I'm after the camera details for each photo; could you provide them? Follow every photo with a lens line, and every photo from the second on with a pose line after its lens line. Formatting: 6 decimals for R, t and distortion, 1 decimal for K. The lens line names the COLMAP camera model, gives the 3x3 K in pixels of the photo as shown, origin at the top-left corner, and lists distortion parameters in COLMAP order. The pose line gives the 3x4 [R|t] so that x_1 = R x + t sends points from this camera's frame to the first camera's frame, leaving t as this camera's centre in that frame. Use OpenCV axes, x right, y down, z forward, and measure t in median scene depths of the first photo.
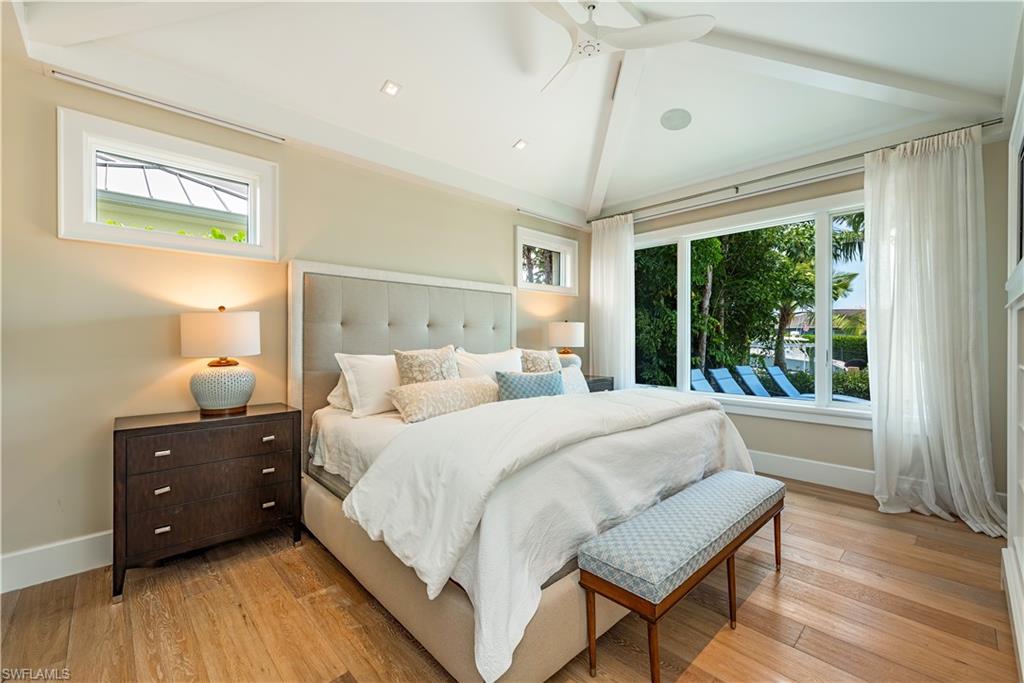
lens RADIAL K [[425.8, 0, 512.9], [0, 425.8, 338.4], [0, 0, 1]] dist [0.010333, 0.000042]
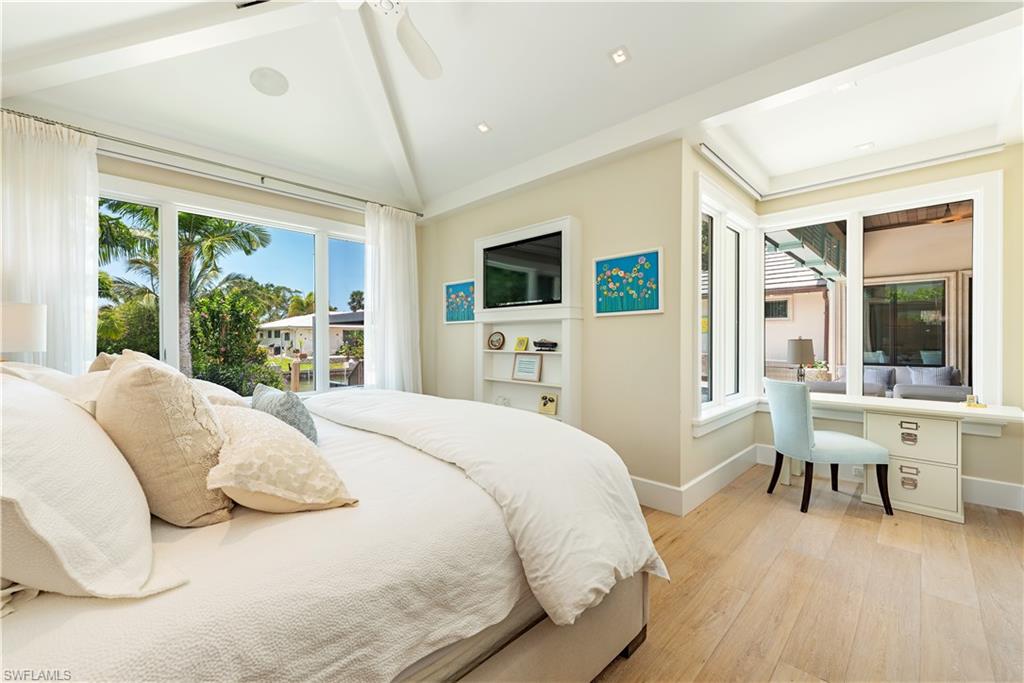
lens RADIAL K [[425.8, 0, 513.1], [0, 425.8, 339.5], [0, 0, 1]] dist [0.010333, 0.000042]
pose [[-0.041282, -0.003768, 0.999140, -0.454735], [-0.005678, 0.999978, 0.003537, -0.004490], [-0.999131, -0.005527, -0.041303, 0.507561]]
